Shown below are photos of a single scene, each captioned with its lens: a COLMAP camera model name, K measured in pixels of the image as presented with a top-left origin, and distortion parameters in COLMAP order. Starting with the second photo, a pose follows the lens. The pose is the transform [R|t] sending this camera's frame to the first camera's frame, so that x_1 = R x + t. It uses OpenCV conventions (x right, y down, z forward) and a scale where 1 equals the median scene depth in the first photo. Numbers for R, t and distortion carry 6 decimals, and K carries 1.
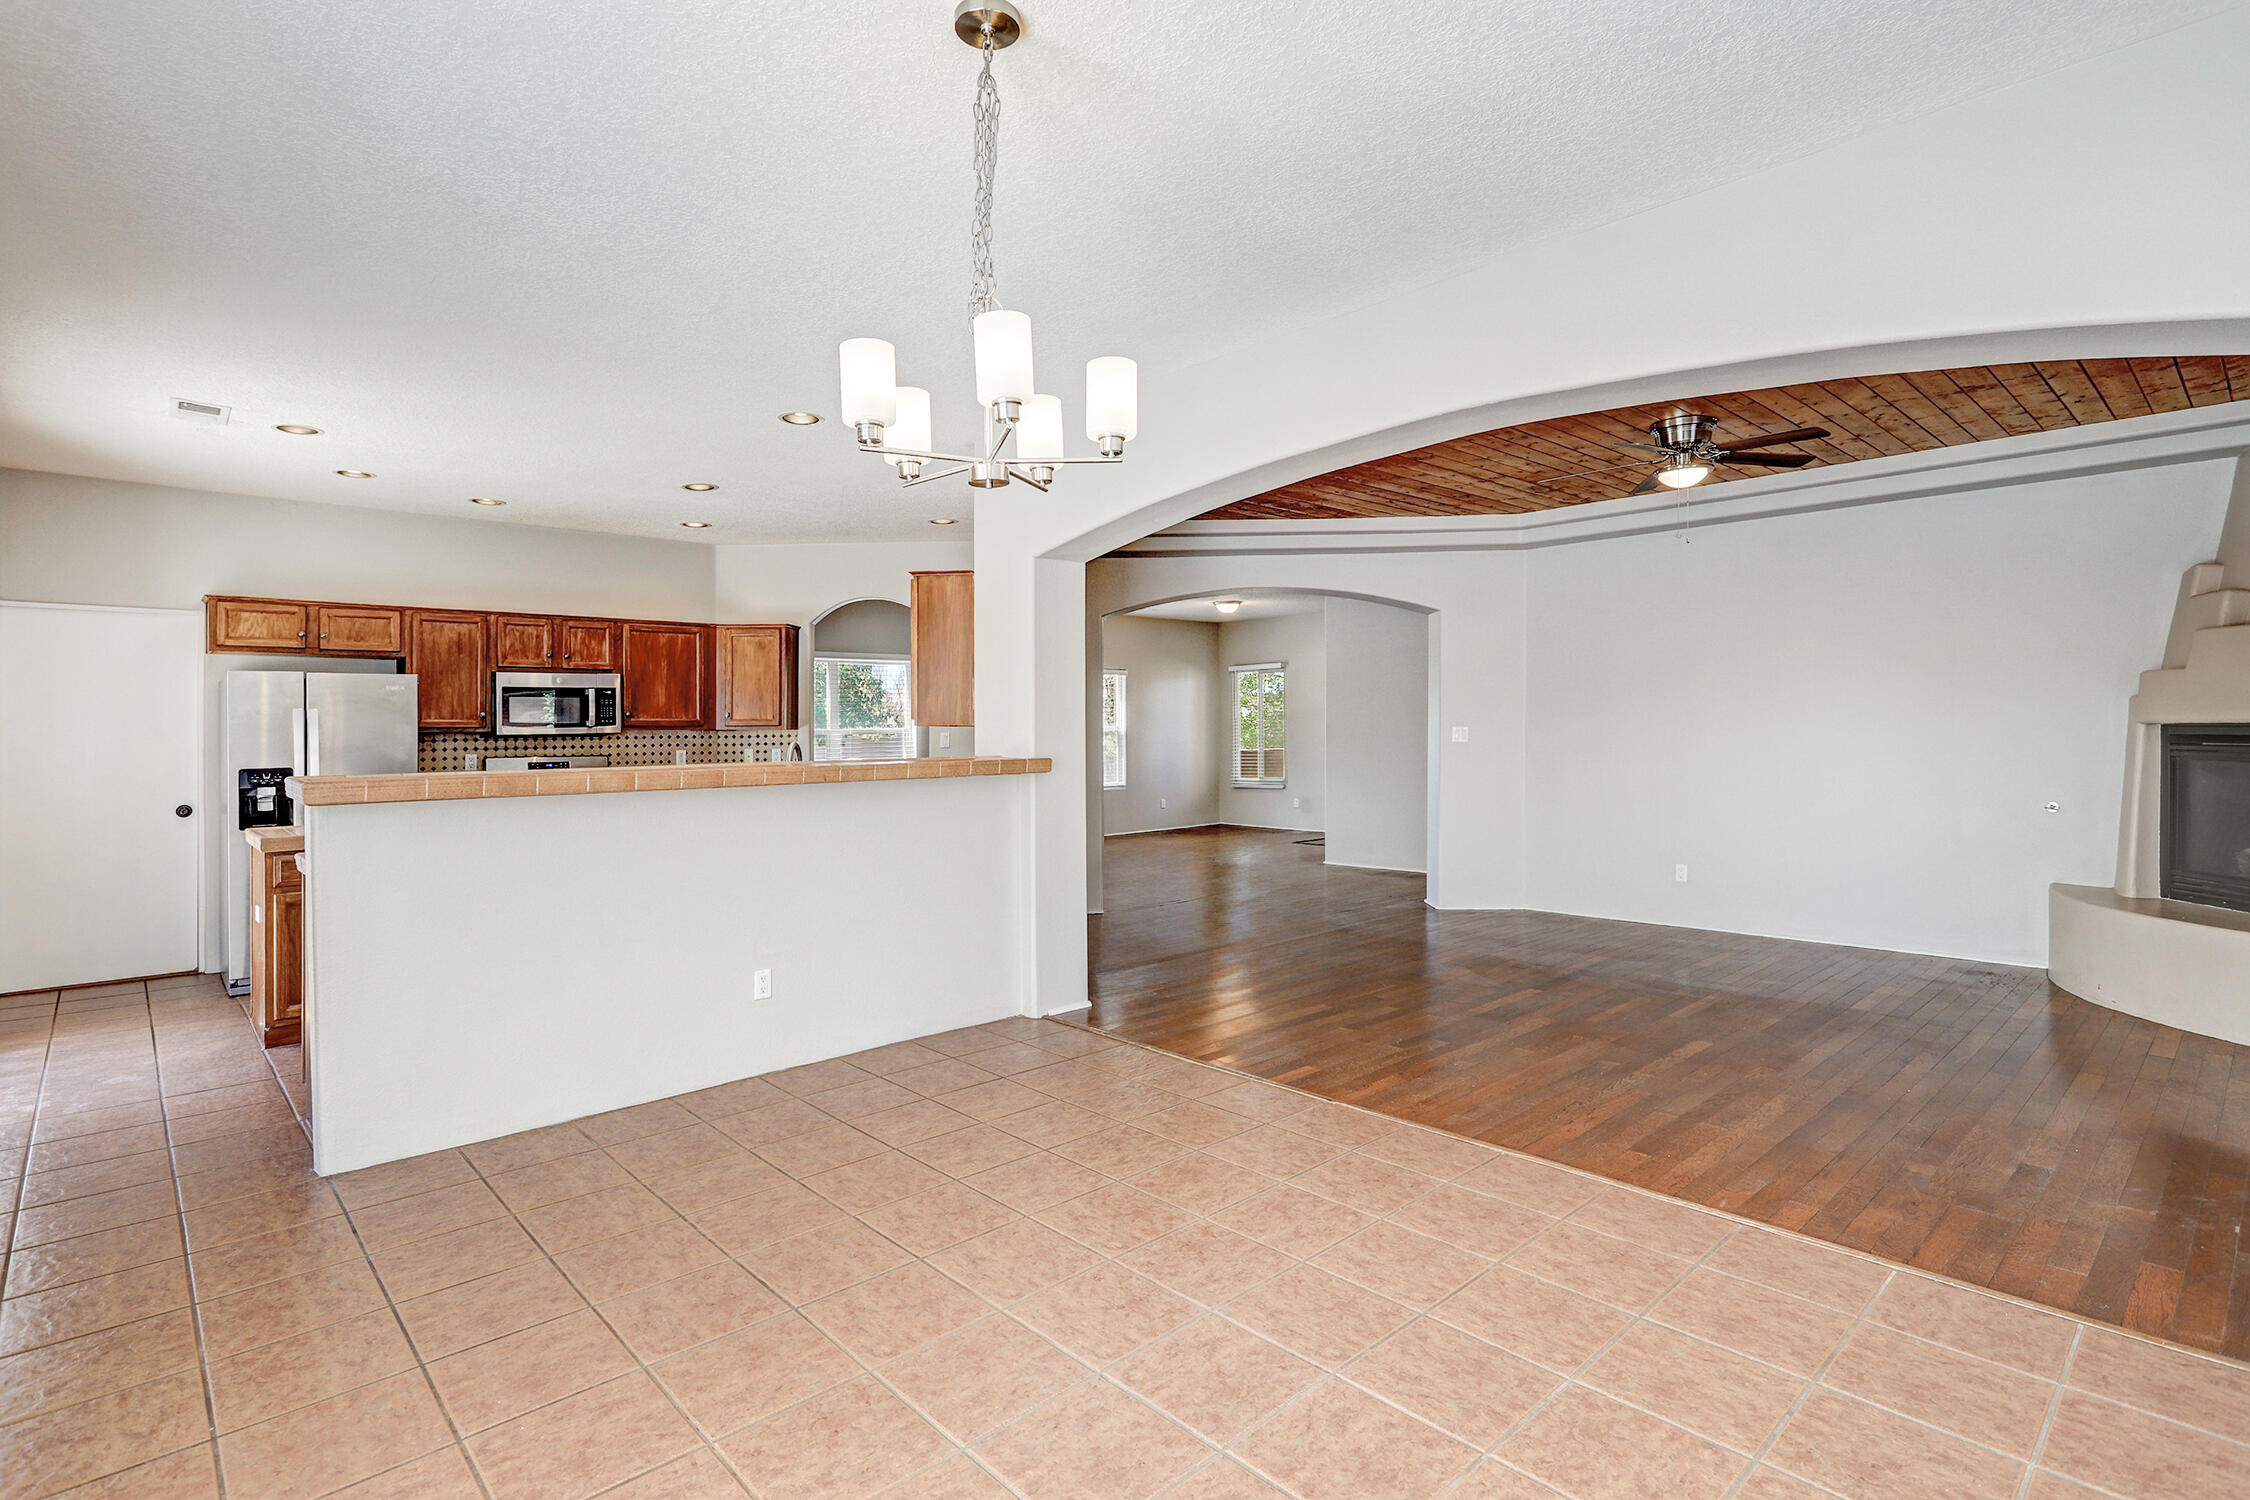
lens RADIAL K [[1062.1, 0, 1107.6], [0, 1062.1, 717.2], [0, 0, 1]] dist [-0.005464, 0.000033]
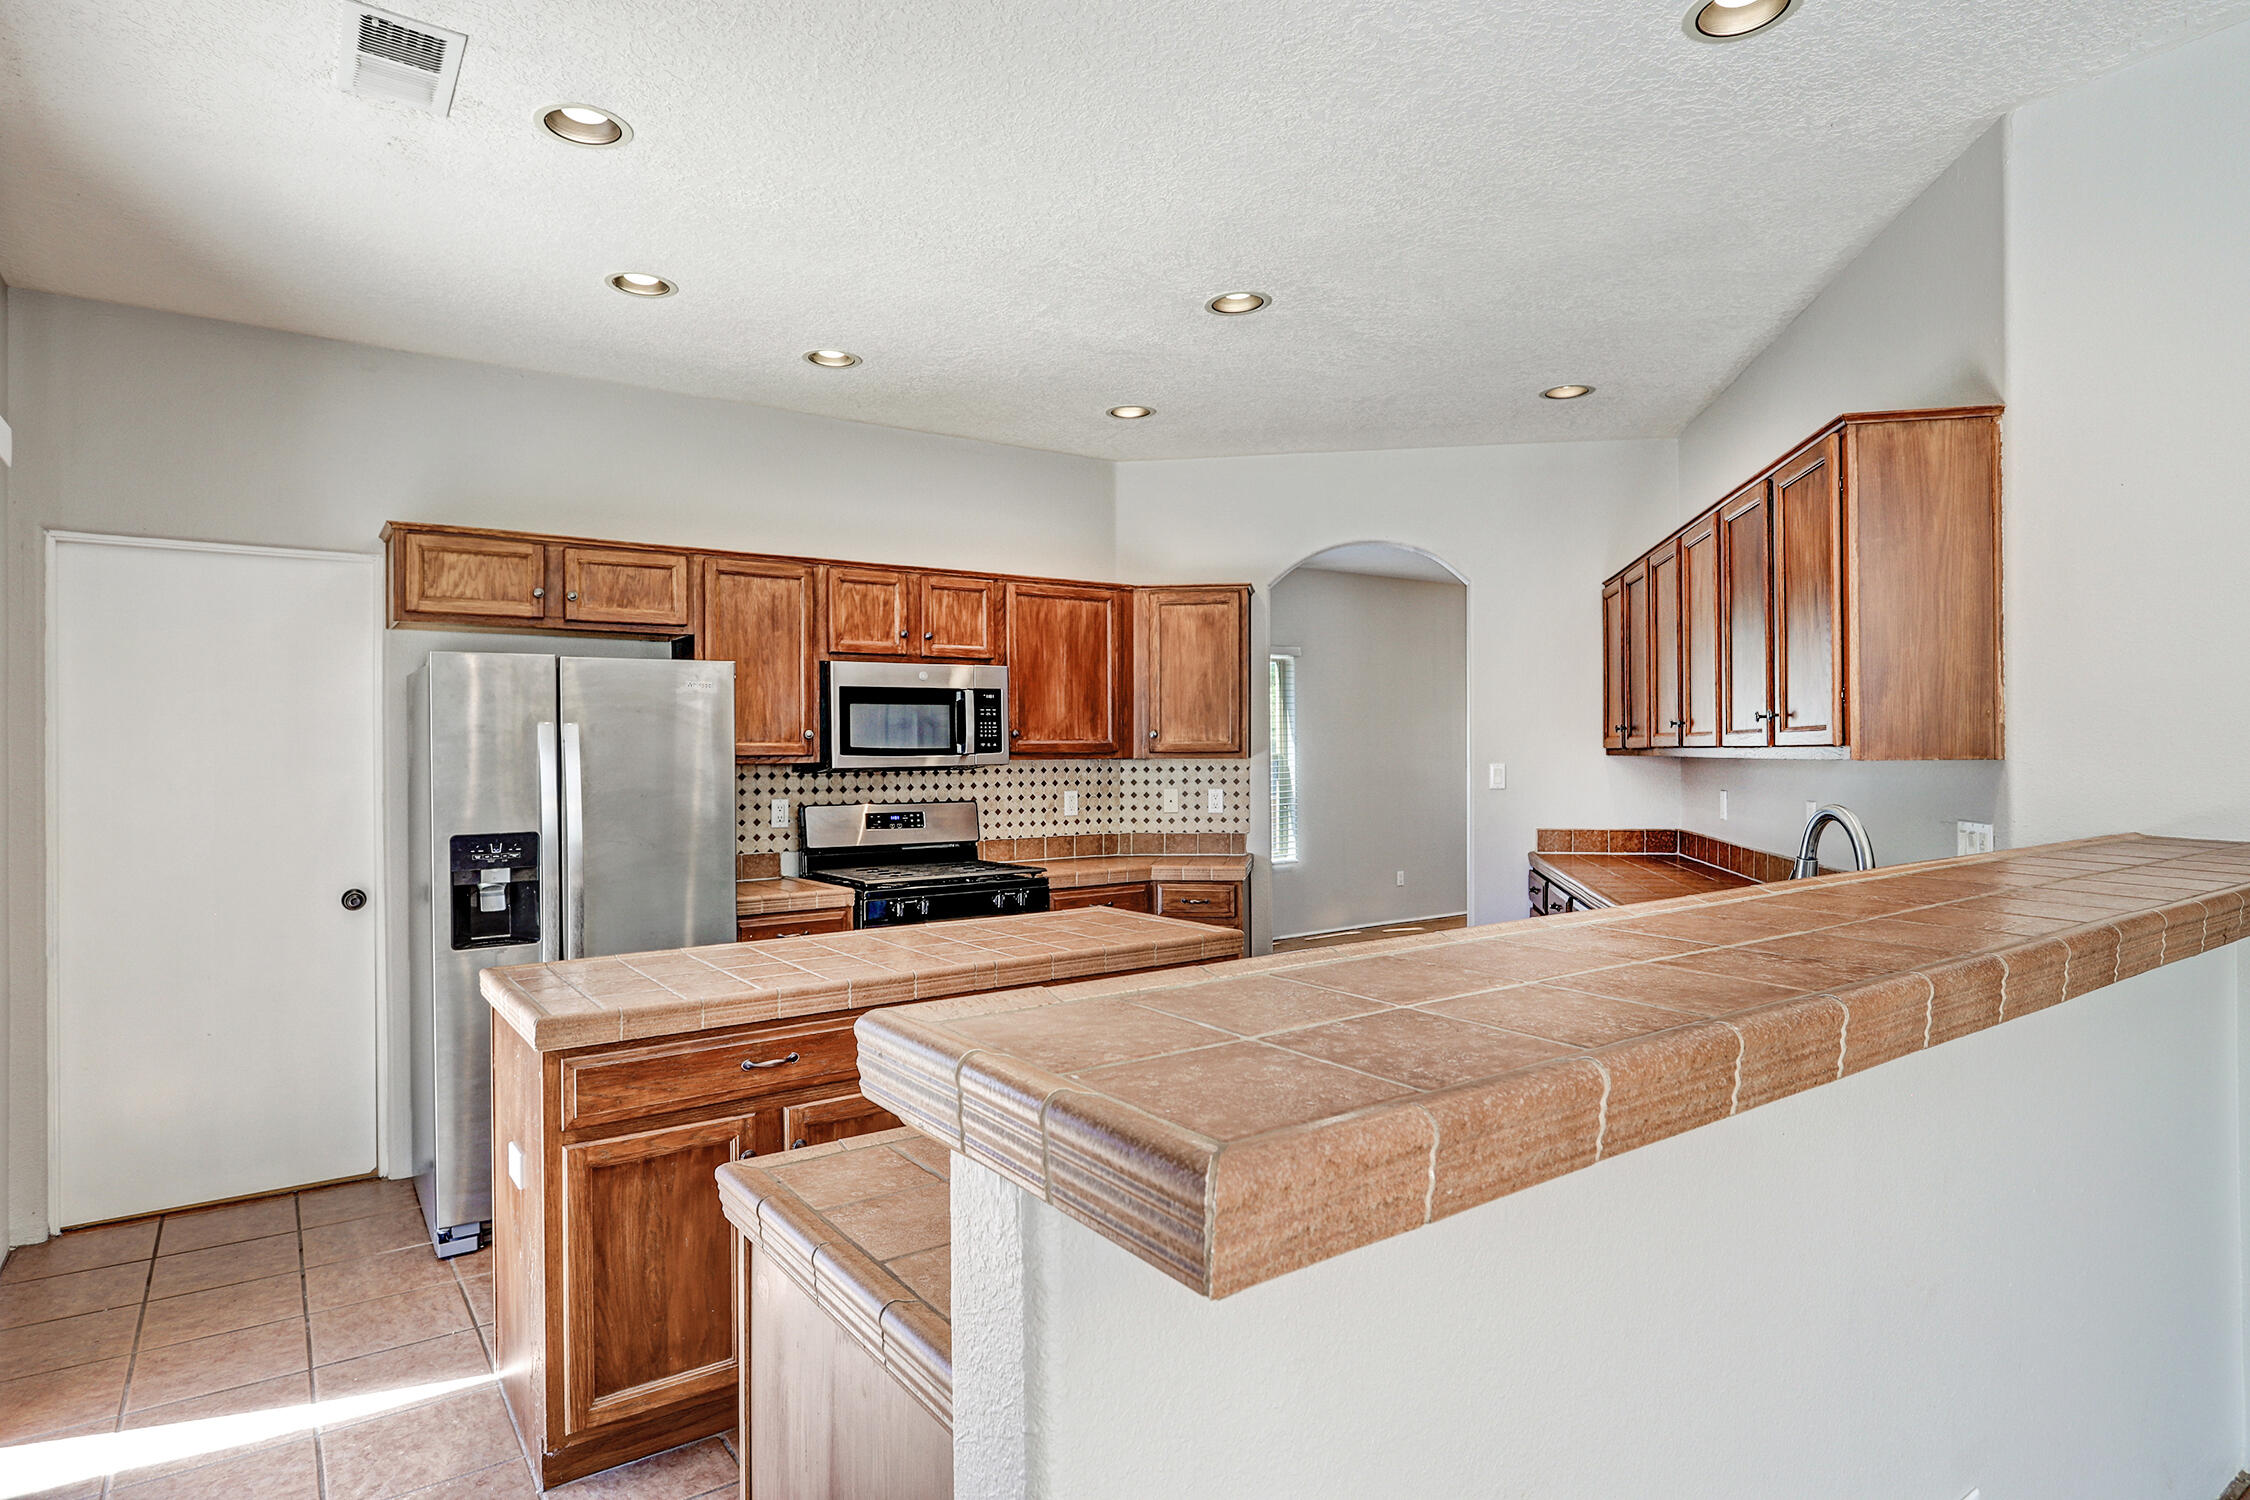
lens RADIAL K [[1215.8, 0, 1132.1], [0, 1215.8, 744.4], [0, 0, 1]] dist [-0.017740, -0.000022]
pose [[0.991773, 0.001259, -0.127999, -0.332782], [-0.000410, 0.999978, 0.006655, -0.001180], [0.128005, -0.006548, 0.991752, 0.363595]]
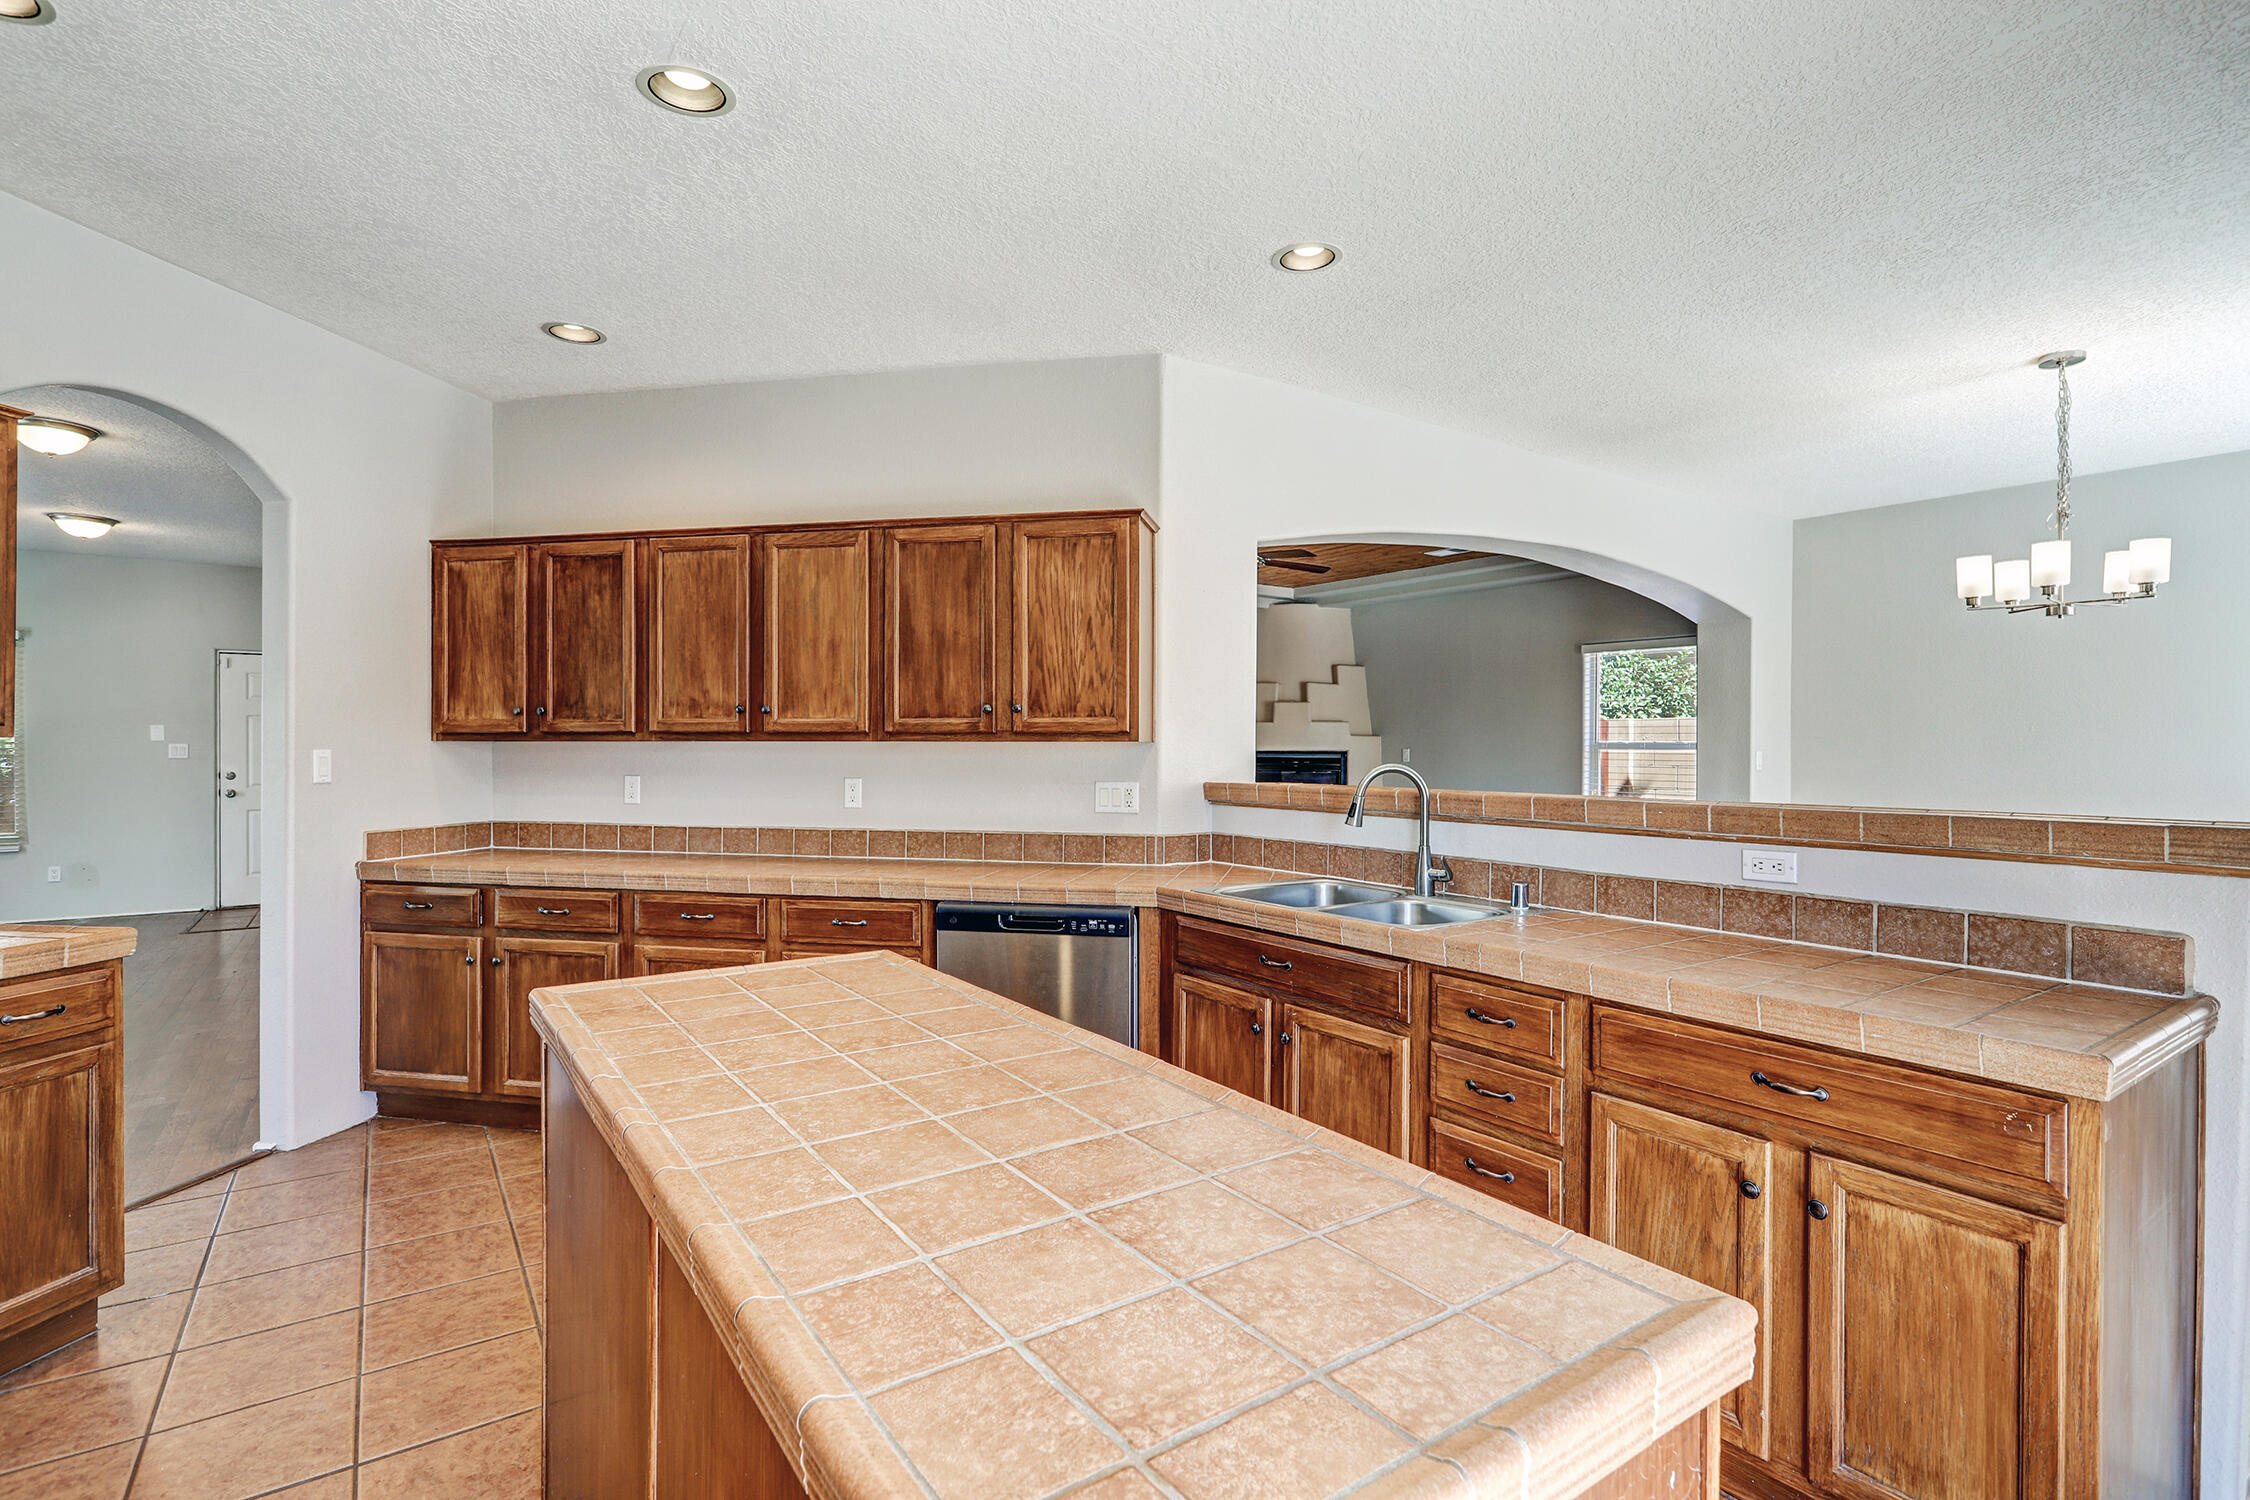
lens RADIAL K [[1062.1, 0, 1125.0], [0, 1062.1, 750.3], [0, 0, 1]] dist [-0.005464, 0.000033]
pose [[0.148676, 0.006650, 0.988864, -0.678267], [-0.015201, 0.999875, -0.004438, 0.014151], [-0.988769, -0.014372, 0.148758, 0.733663]]
